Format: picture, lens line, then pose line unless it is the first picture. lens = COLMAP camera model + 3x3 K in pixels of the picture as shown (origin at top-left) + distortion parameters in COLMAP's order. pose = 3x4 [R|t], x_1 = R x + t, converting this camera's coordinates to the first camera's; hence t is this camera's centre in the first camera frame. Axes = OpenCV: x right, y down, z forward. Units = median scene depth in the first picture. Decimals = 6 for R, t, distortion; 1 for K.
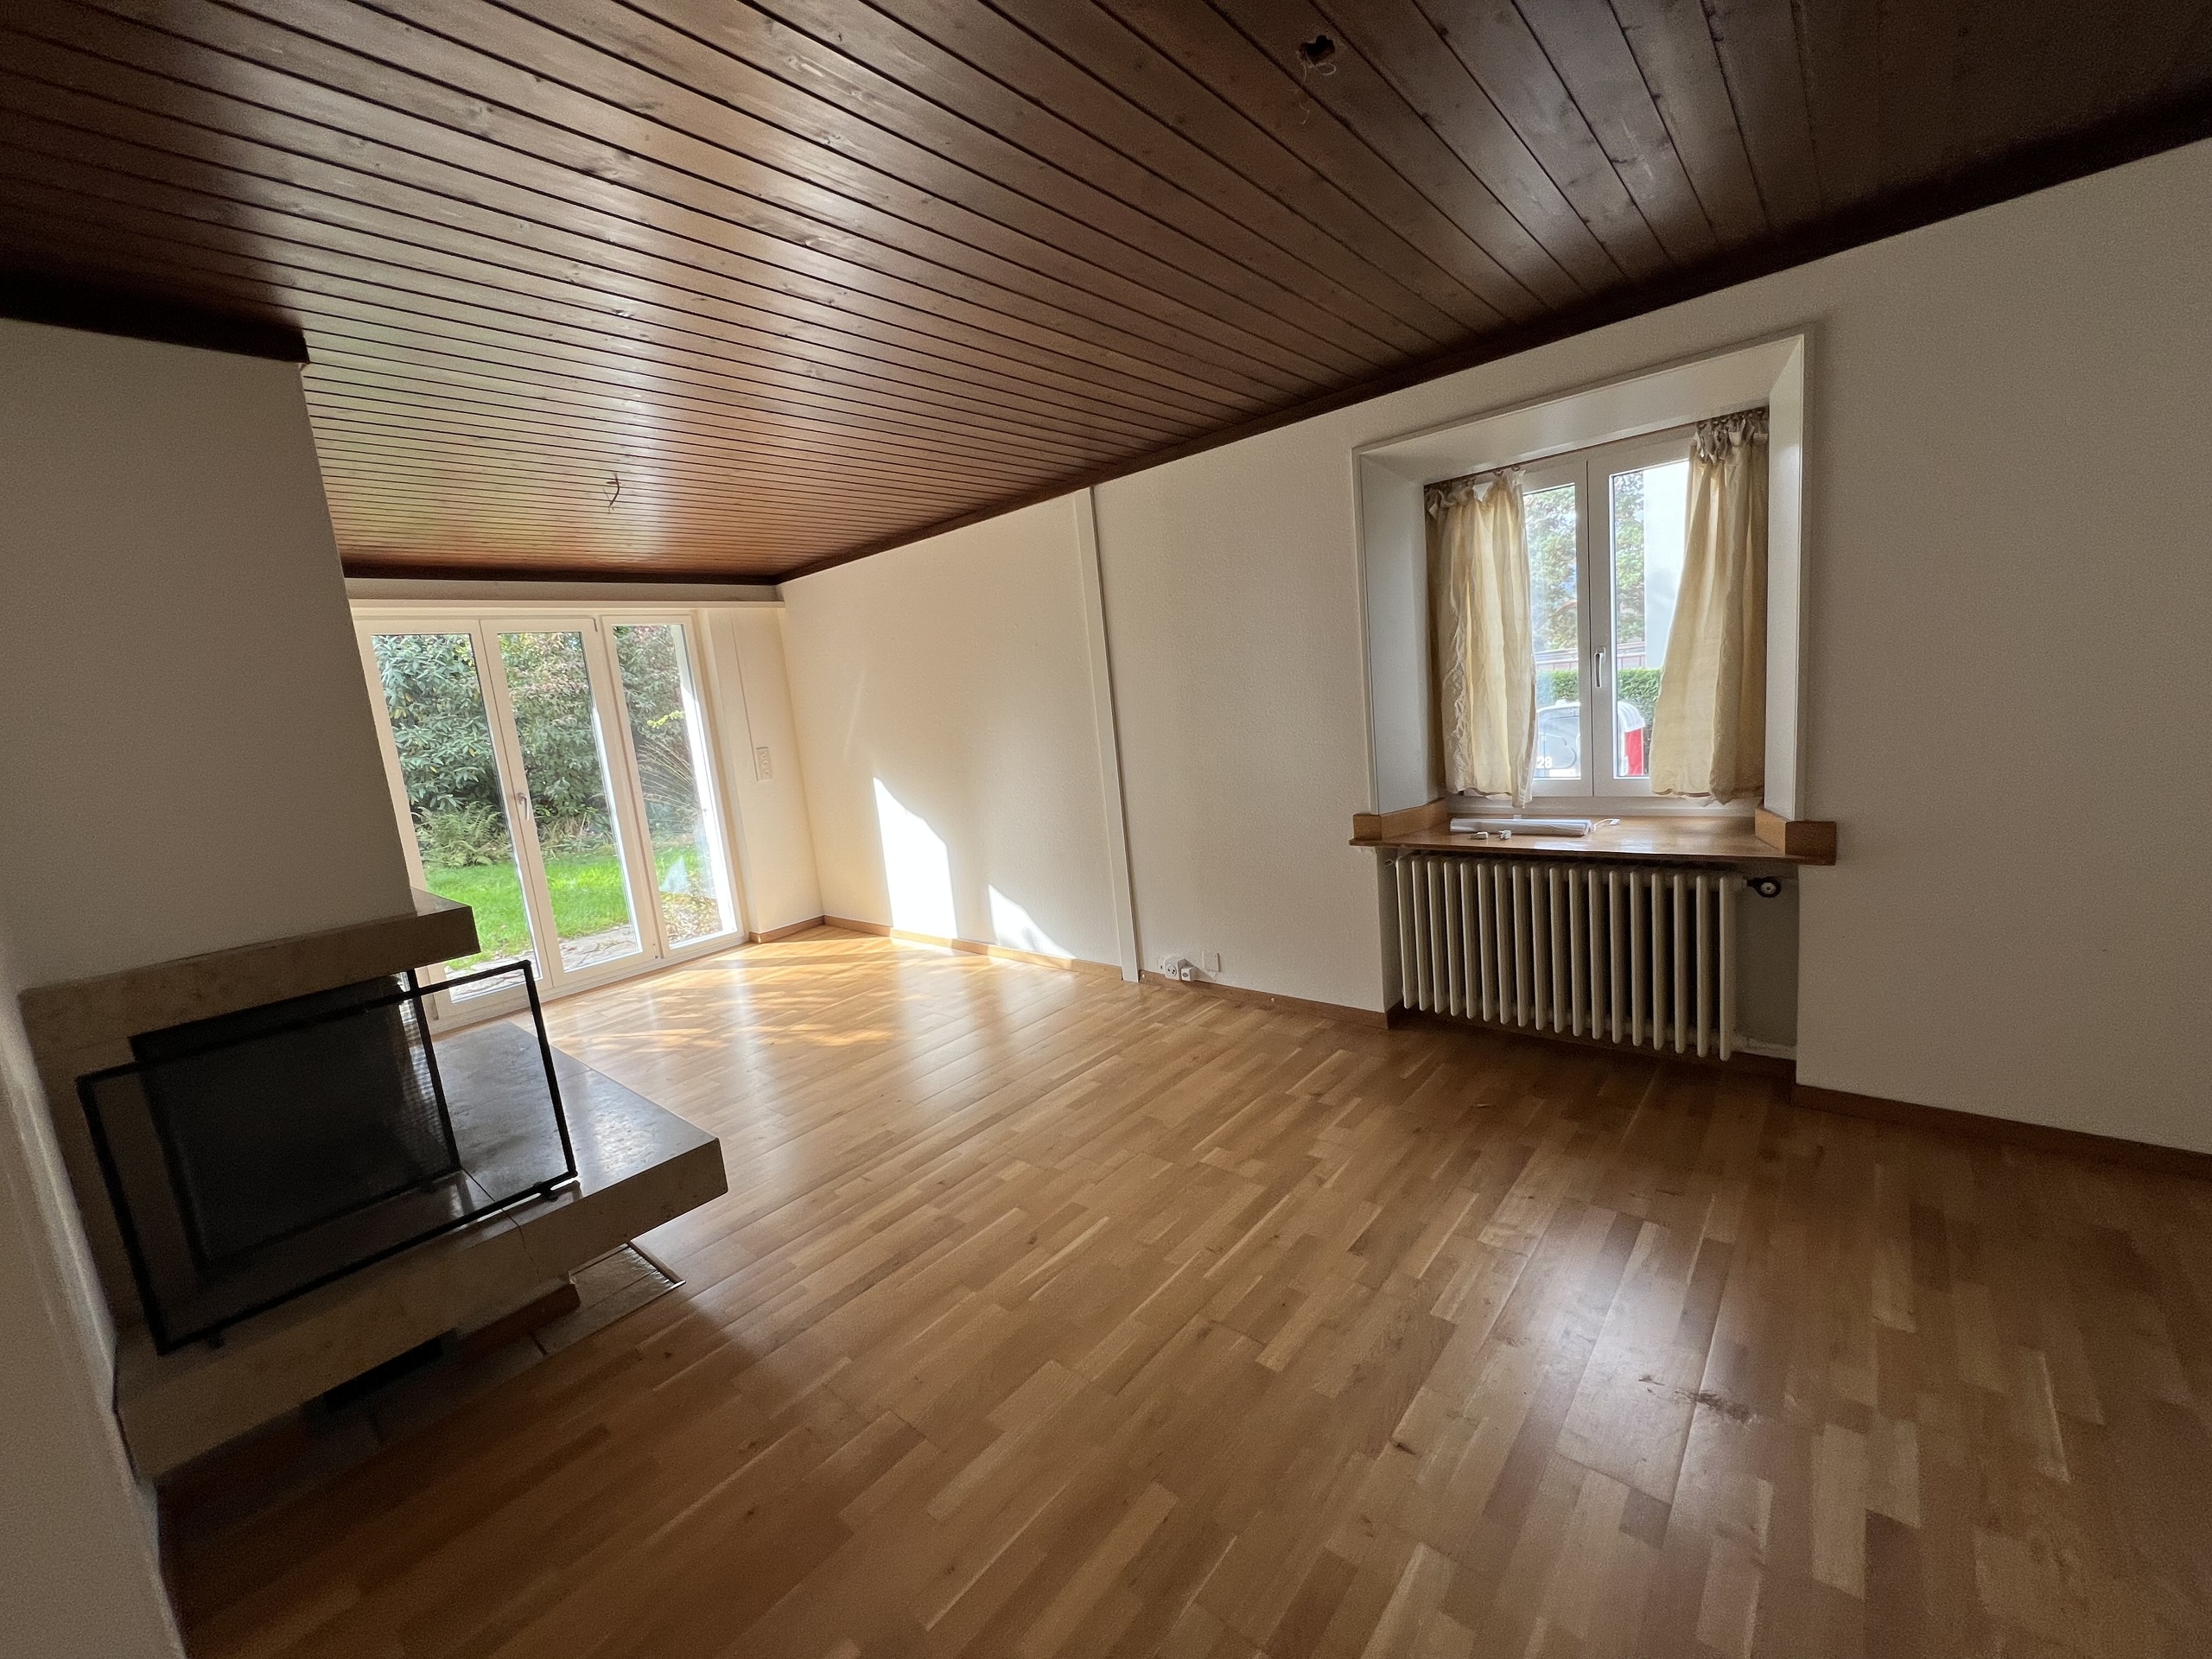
lens RADIAL K [[883.7, 0, 1107.4], [0, 883.7, 819.1], [0, 0, 1]] dist [0.000241, 0.000028]
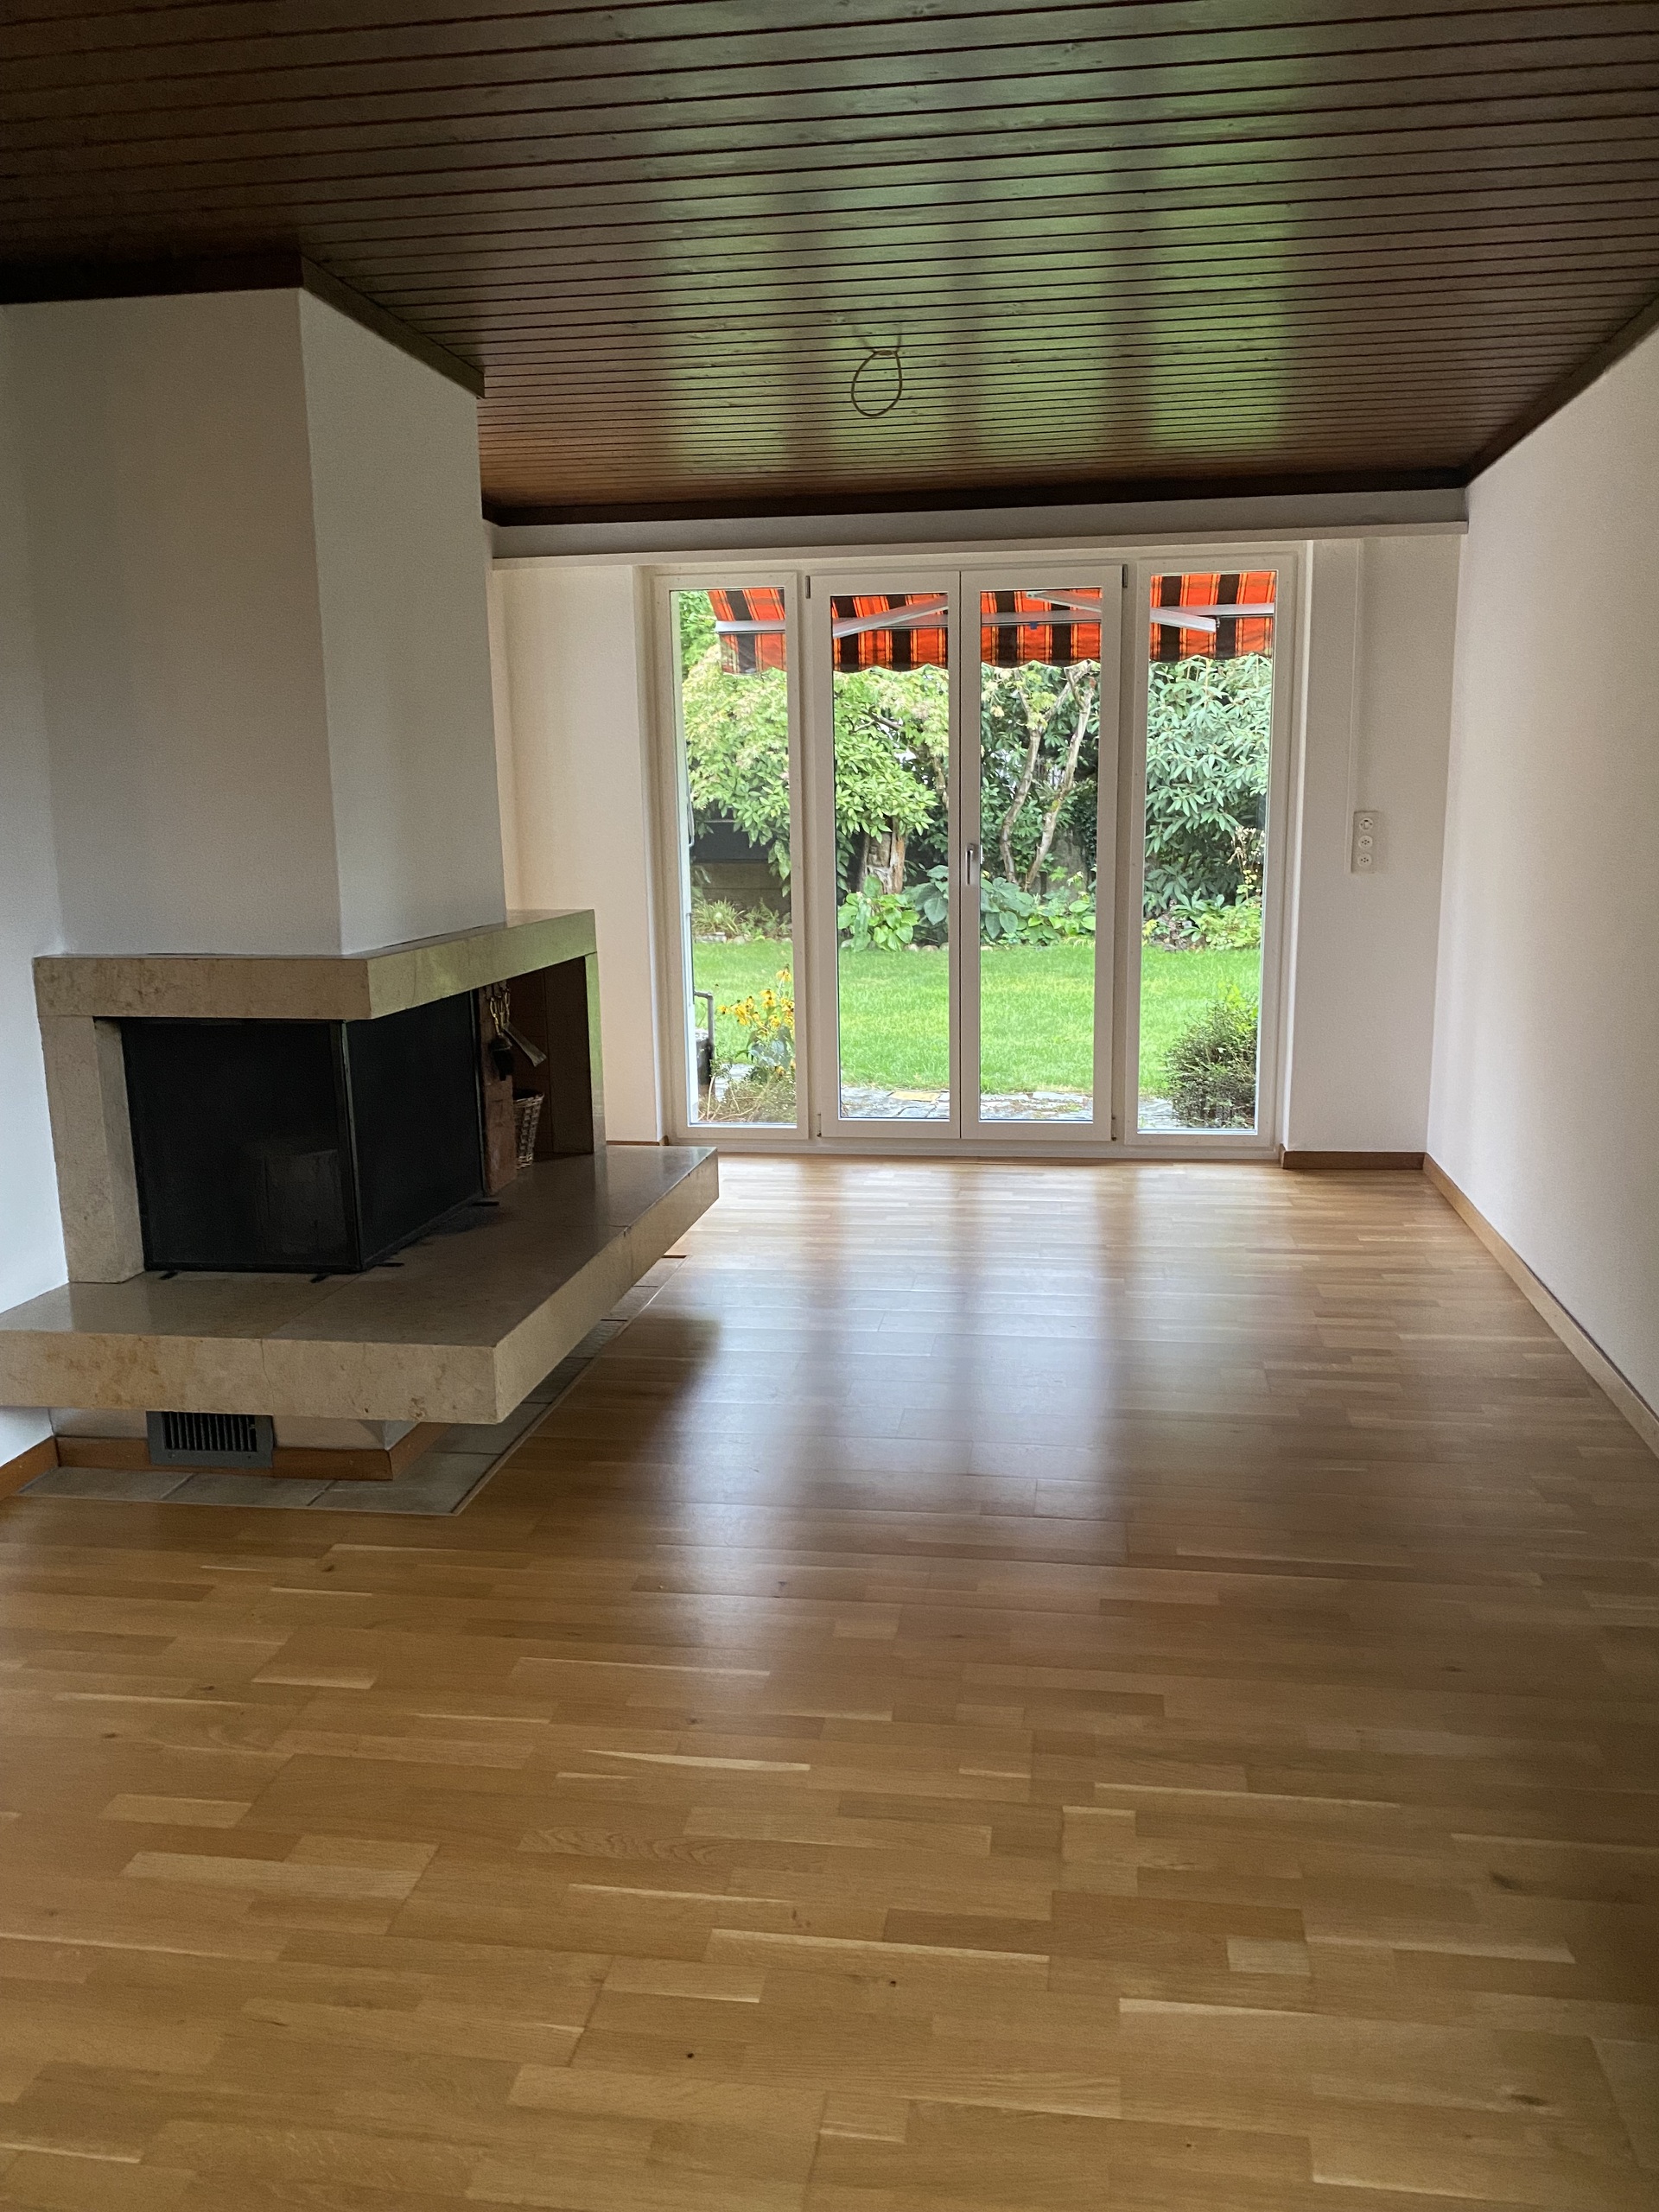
lens RADIAL K [[1665.7, 0, 840.4], [0, 1665.7, 1121.6], [0, 0, 1]] dist [0.005974, 0.005047]
pose [[0.532215, 0.263567, -0.804537, 0.620175], [-0.160882, 0.964475, 0.209537, -0.119015], [0.831183, 0.017917, 0.555711, 0.385435]]
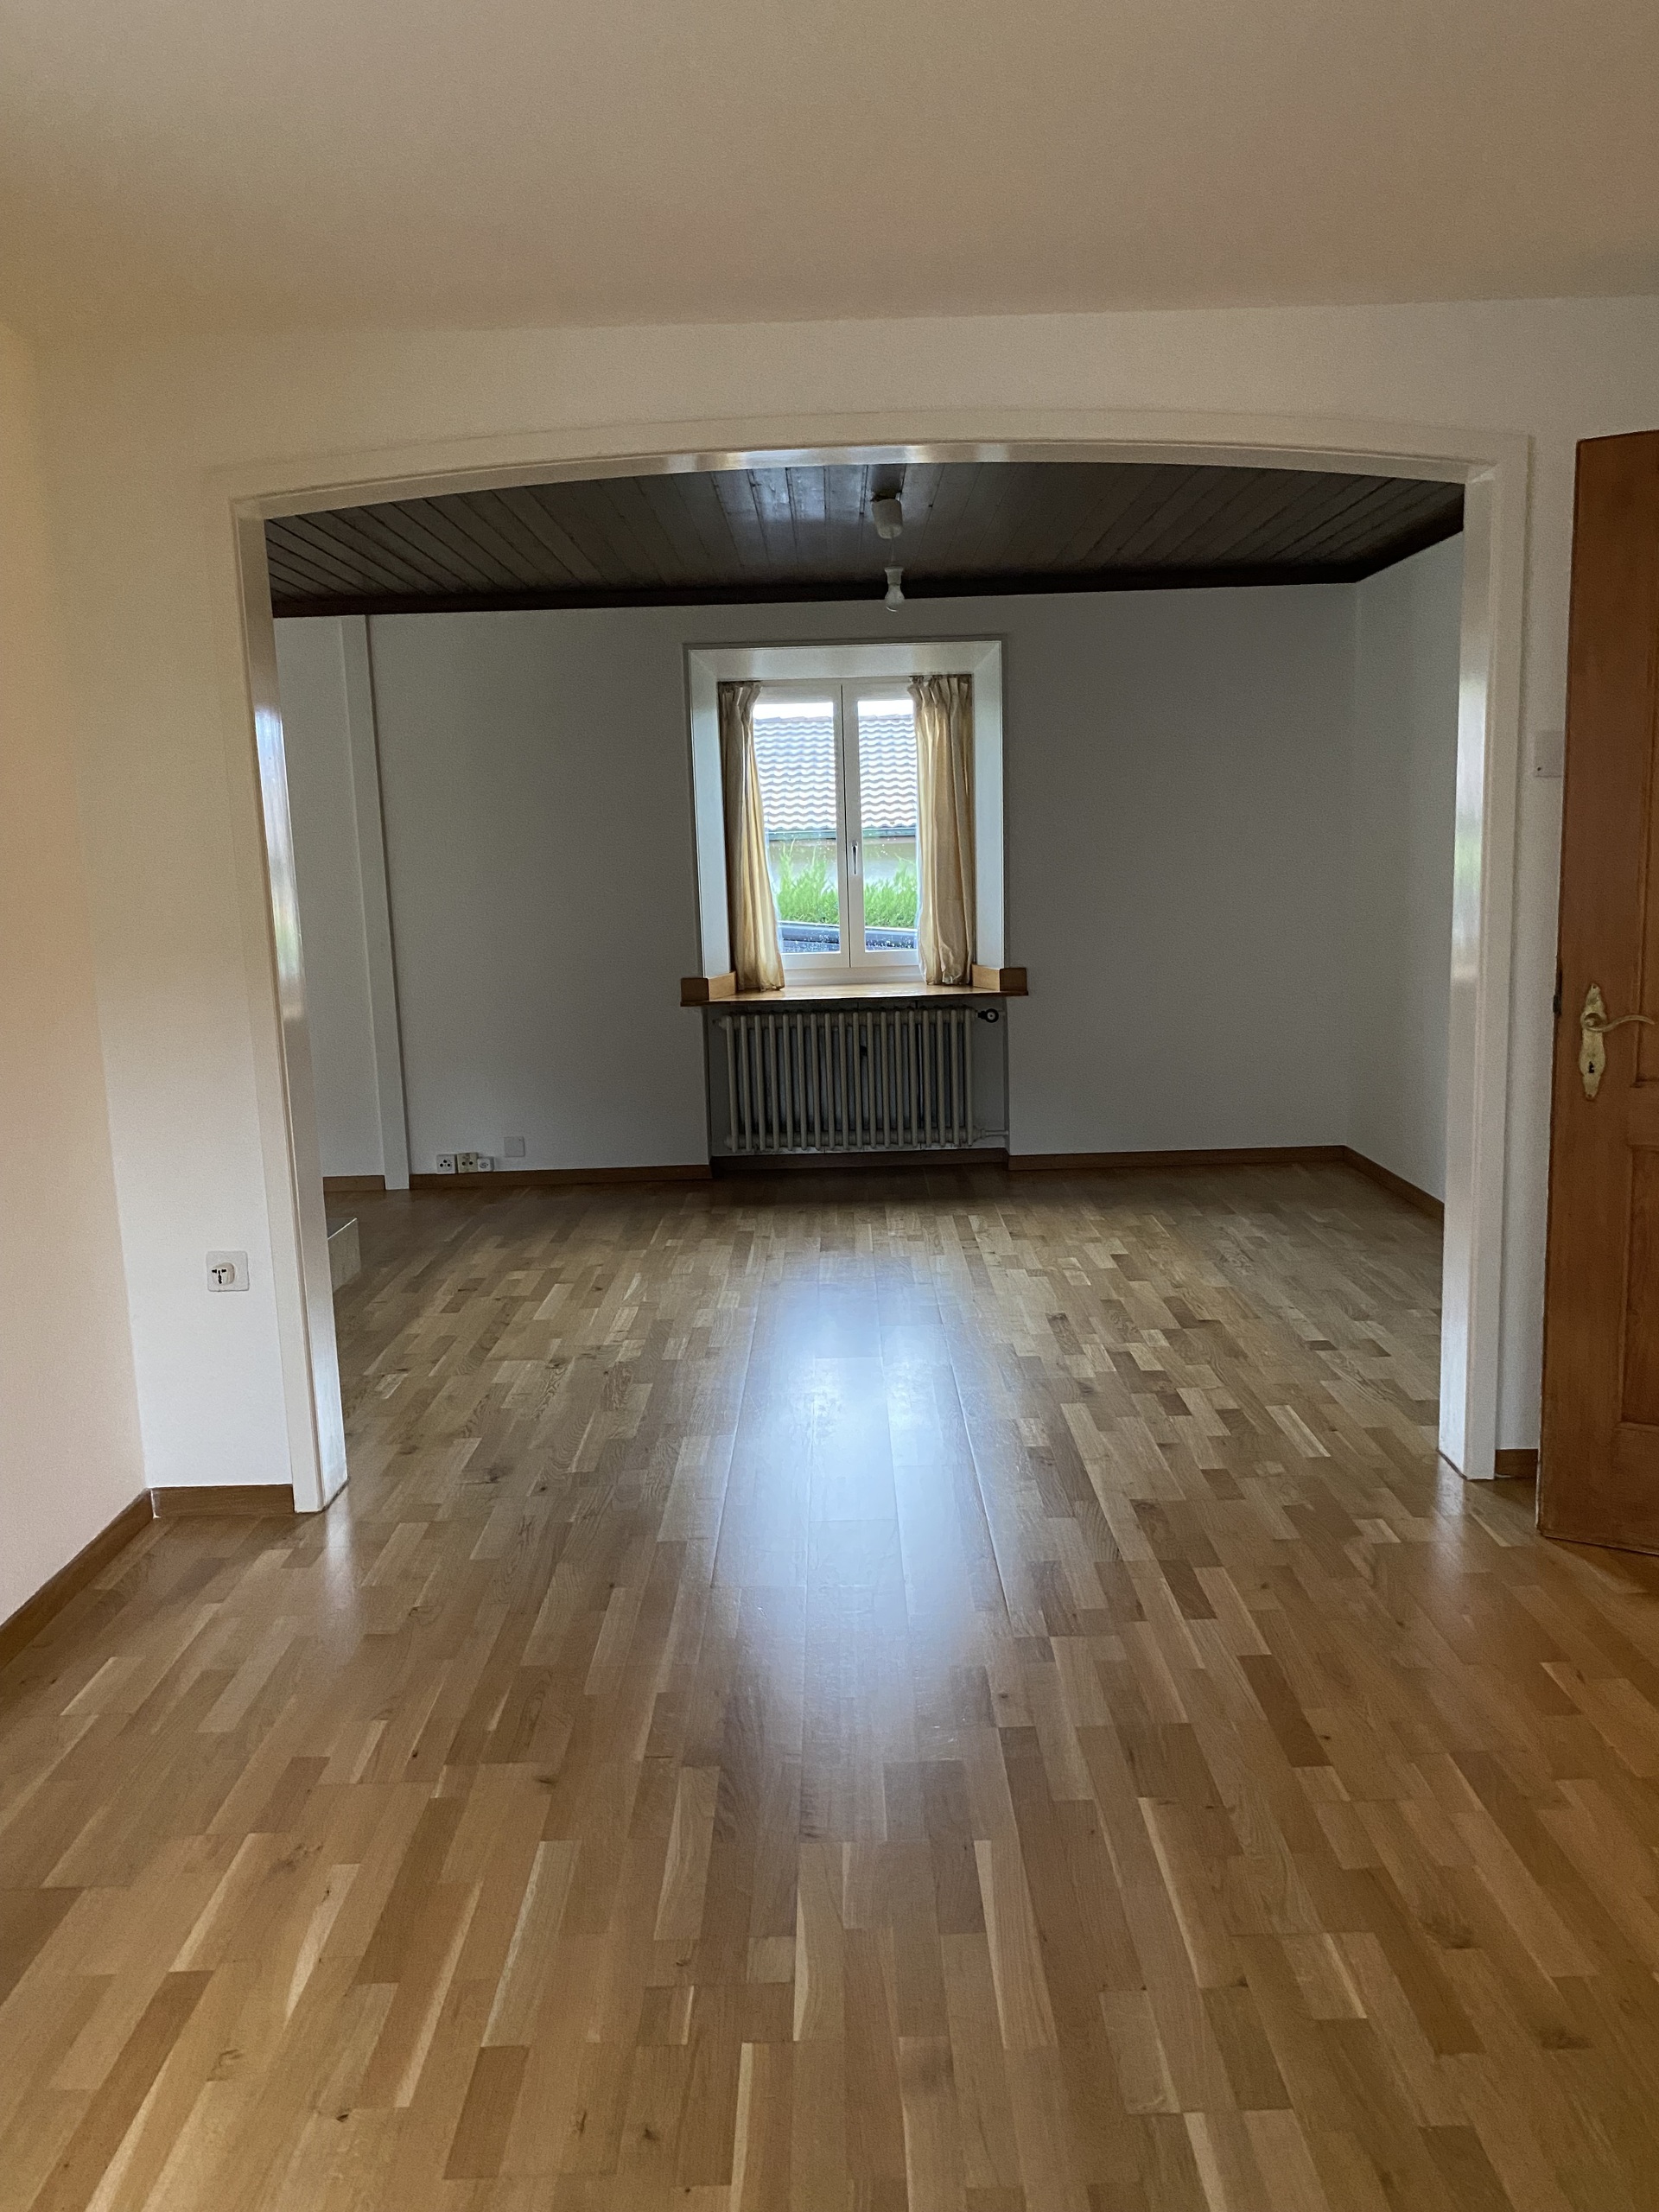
lens RADIAL K [[1665.7, 0, 840.4], [0, 1665.7, 1121.6], [0, 0, 1]] dist [0.005974, 0.005047]
pose [[0.751175, -0.030428, 0.659401, -1.125414], [0.049465, 0.998723, -0.010263, 0.244354], [-0.658247, 0.040327, 0.751721, -0.791917]]
